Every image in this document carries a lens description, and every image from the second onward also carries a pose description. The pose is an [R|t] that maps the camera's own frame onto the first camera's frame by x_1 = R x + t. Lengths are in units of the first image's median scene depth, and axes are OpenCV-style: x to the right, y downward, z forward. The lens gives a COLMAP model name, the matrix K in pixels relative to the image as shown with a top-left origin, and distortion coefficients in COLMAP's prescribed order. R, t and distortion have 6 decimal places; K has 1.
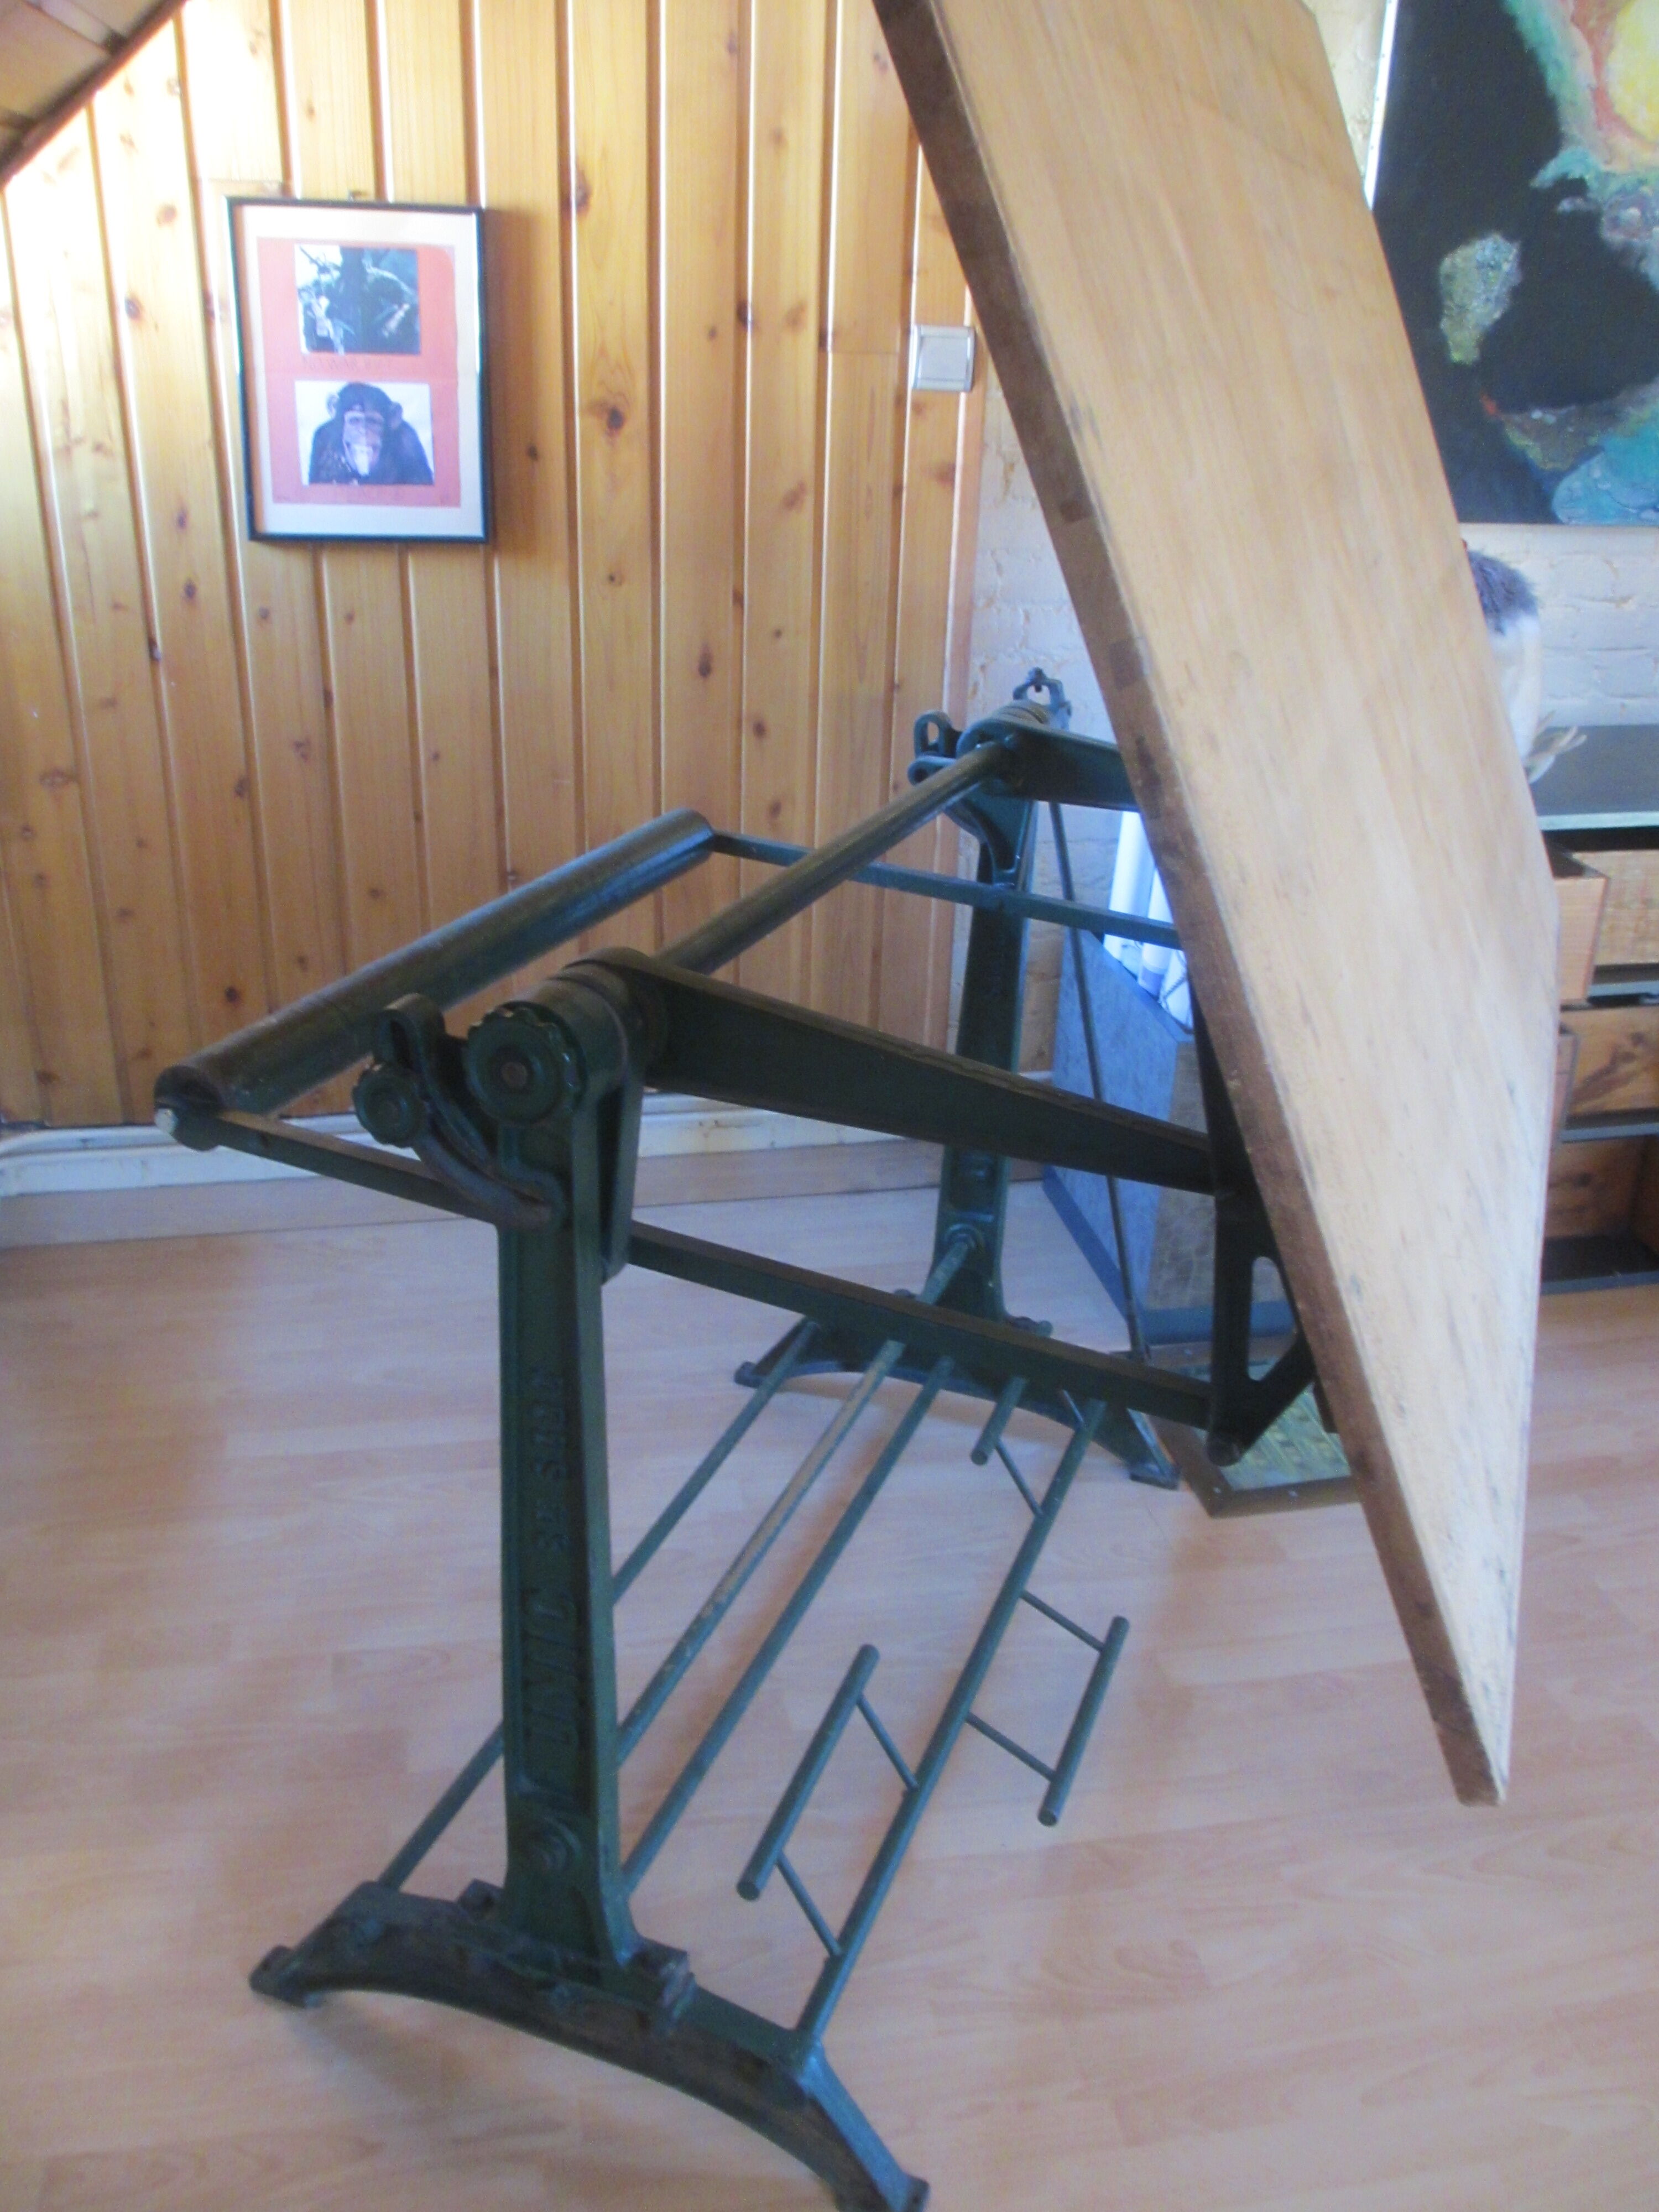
lens RADIAL K [[1856.8, 0, 829.5], [0, 1856.8, 1106.0], [0, 0, 1]] dist [-0.043651, 0.011712]
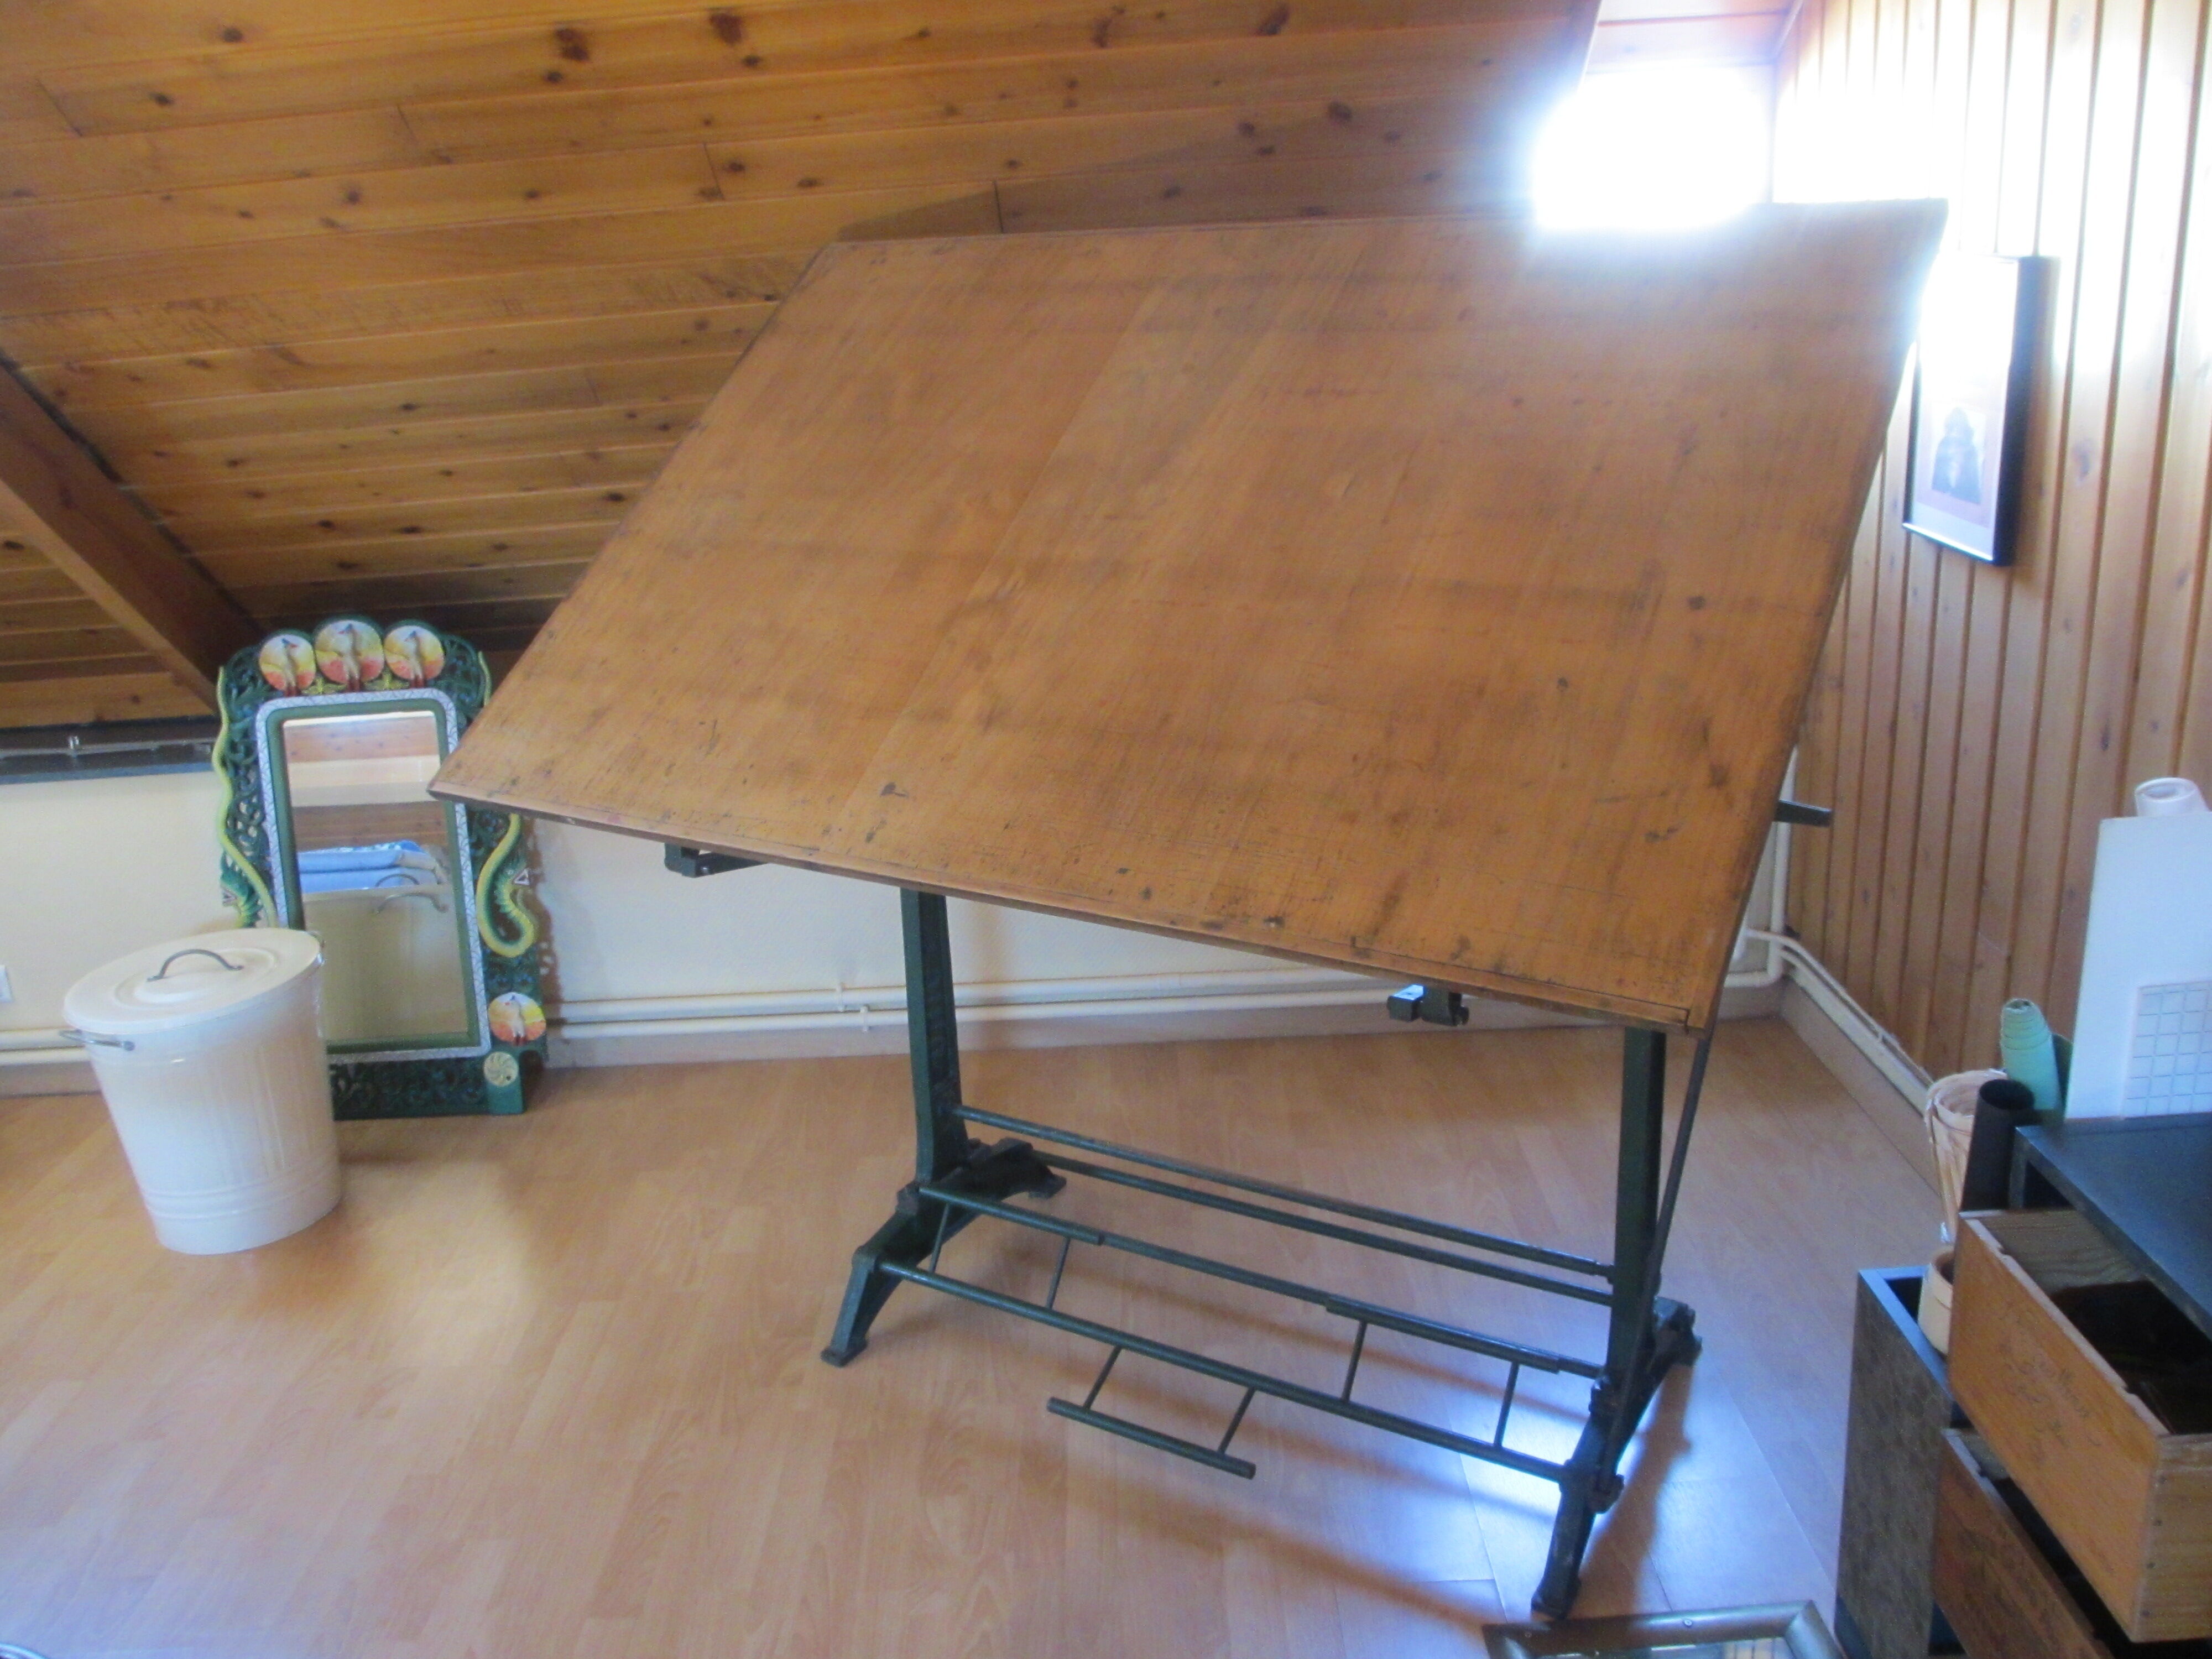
lens RADIAL K [[1856.8, 0, 1106.0], [0, 1856.8, 829.5], [0, 0, 1]] dist [-0.043651, 0.011712]
pose [[-0.186806, 0.287801, -0.939295, 1.193610], [-0.349882, 0.873940, 0.337360, -0.450861], [0.917979, 0.391663, -0.062561, 0.853875]]
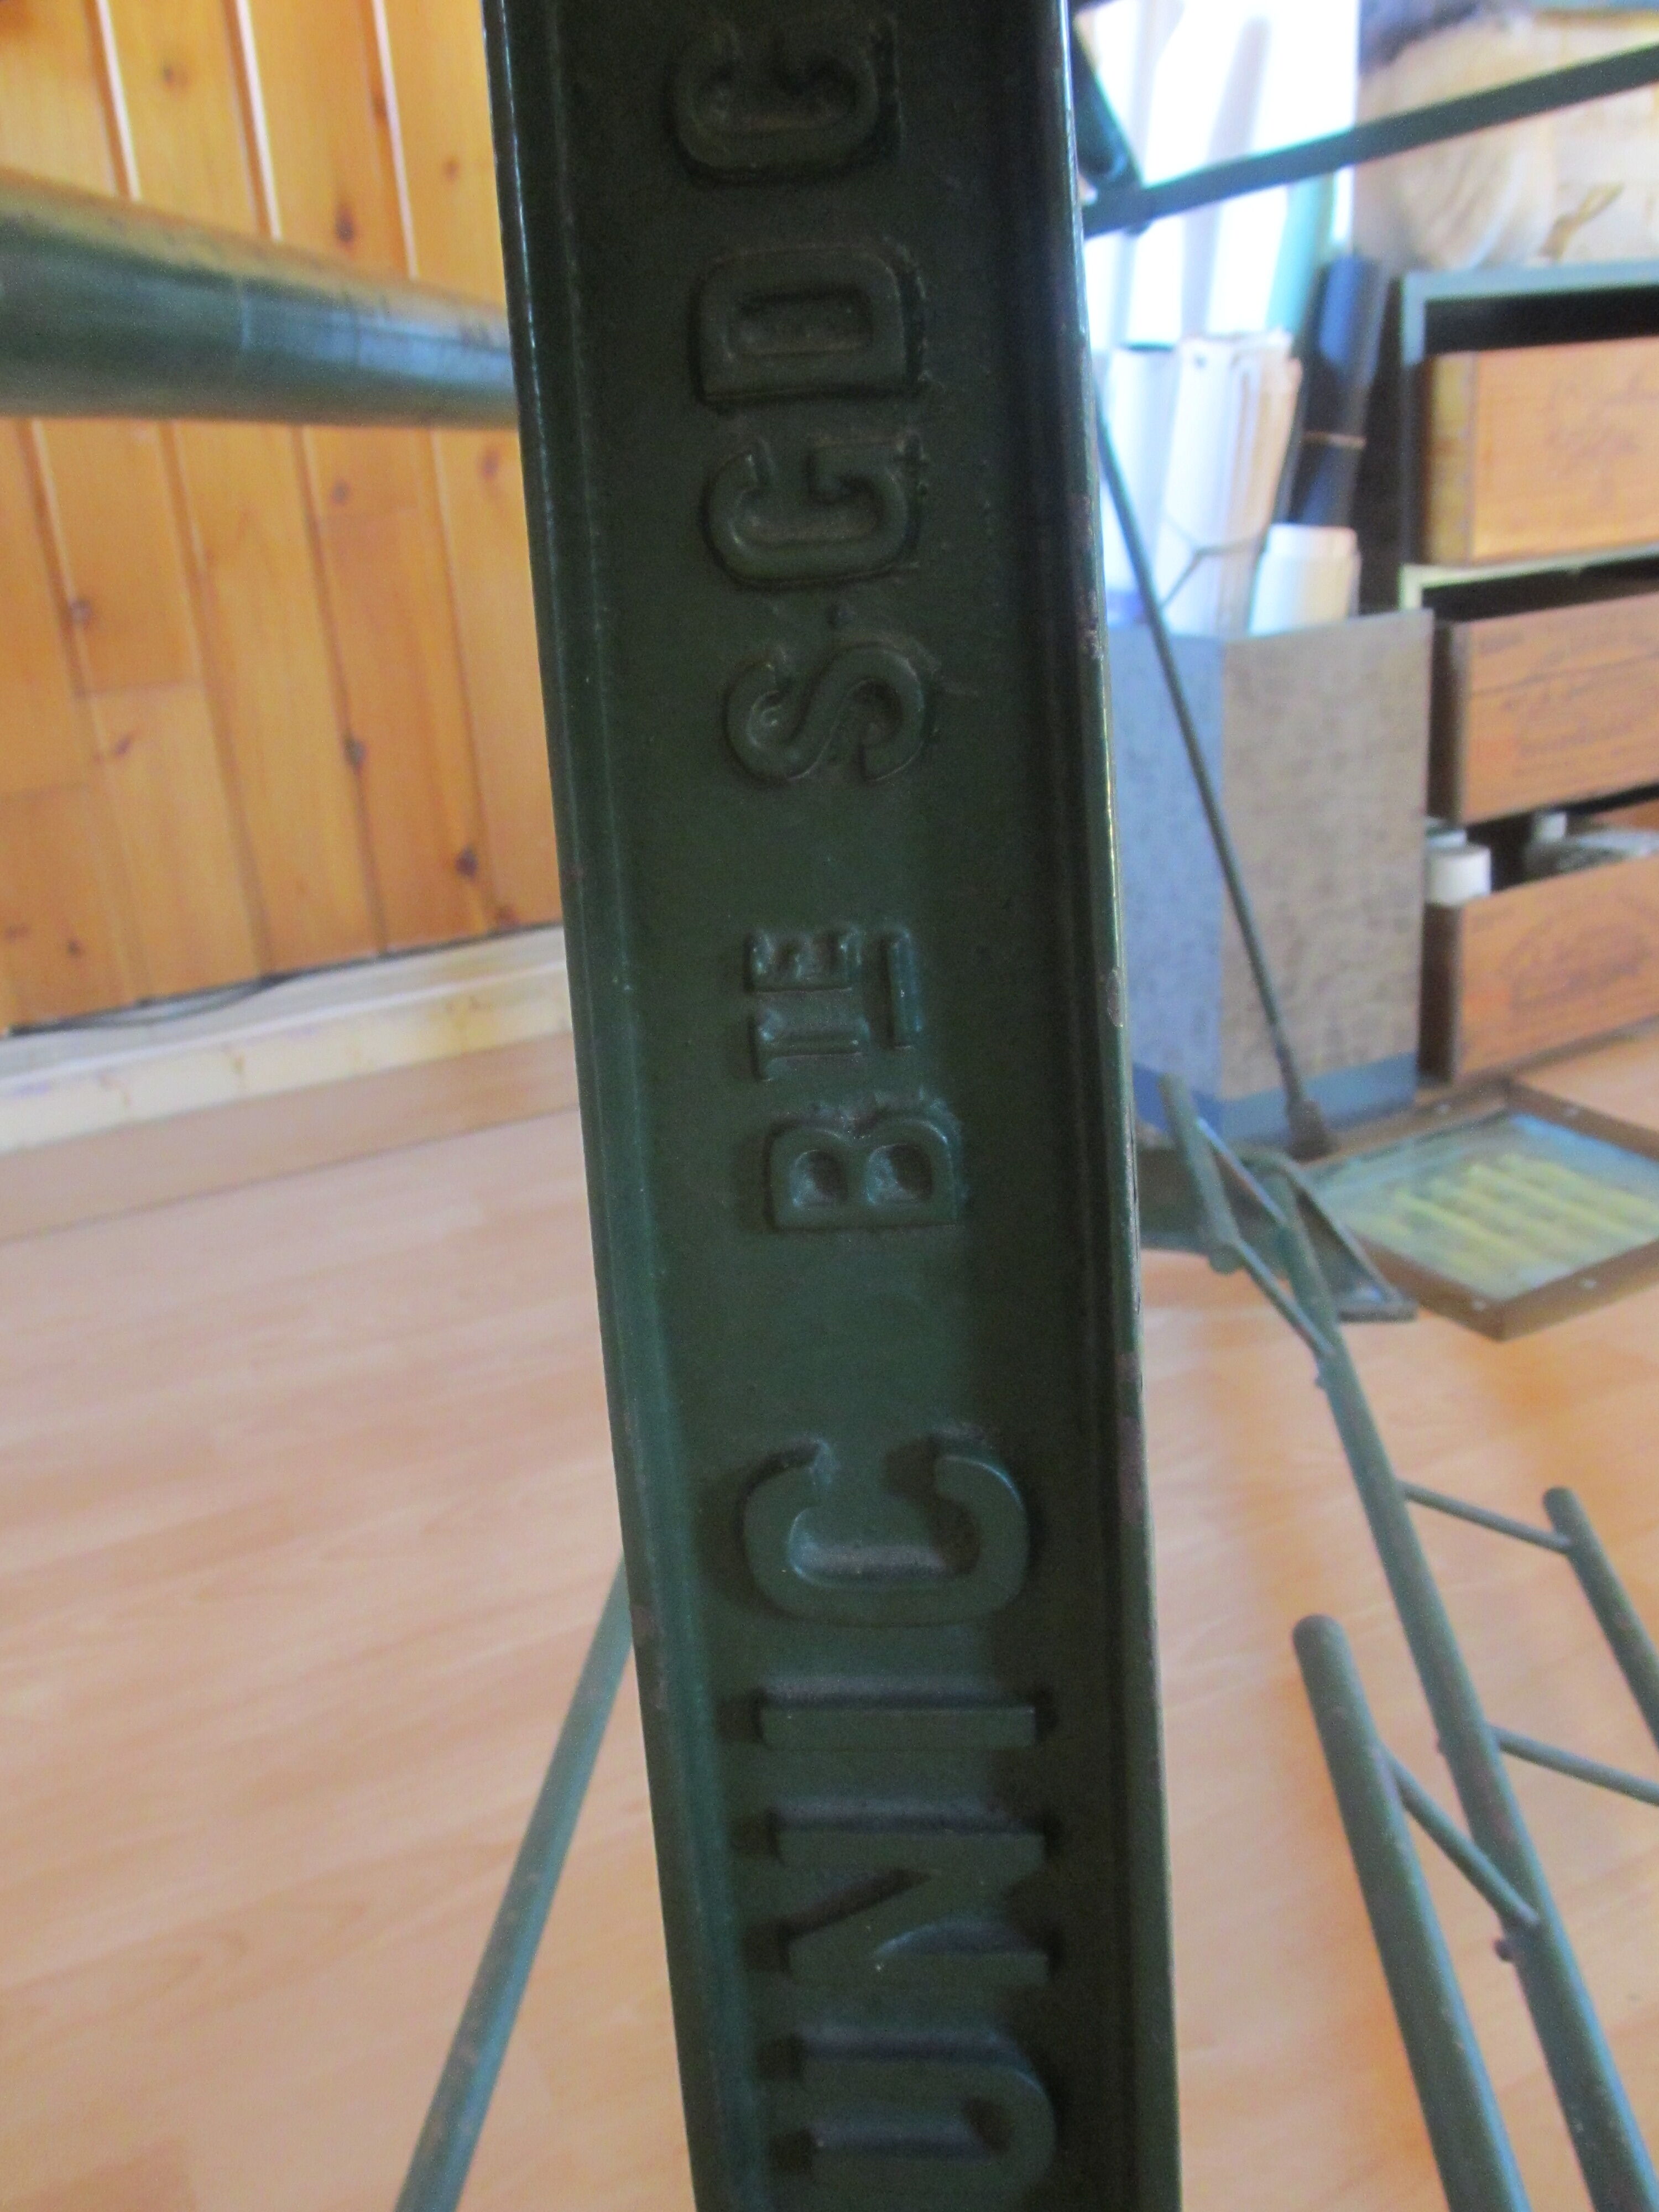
lens RADIAL K [[1836.1, 0, 829.5], [0, 1836.1, 1106.0], [0, 0, 1]] dist [-0.053382, 0.008459]
pose [[0.958697, -0.189009, 0.212545, -0.131252], [0.205070, 0.977141, -0.056043, 0.163403], [-0.197094, 0.097315, 0.975543, 0.554560]]
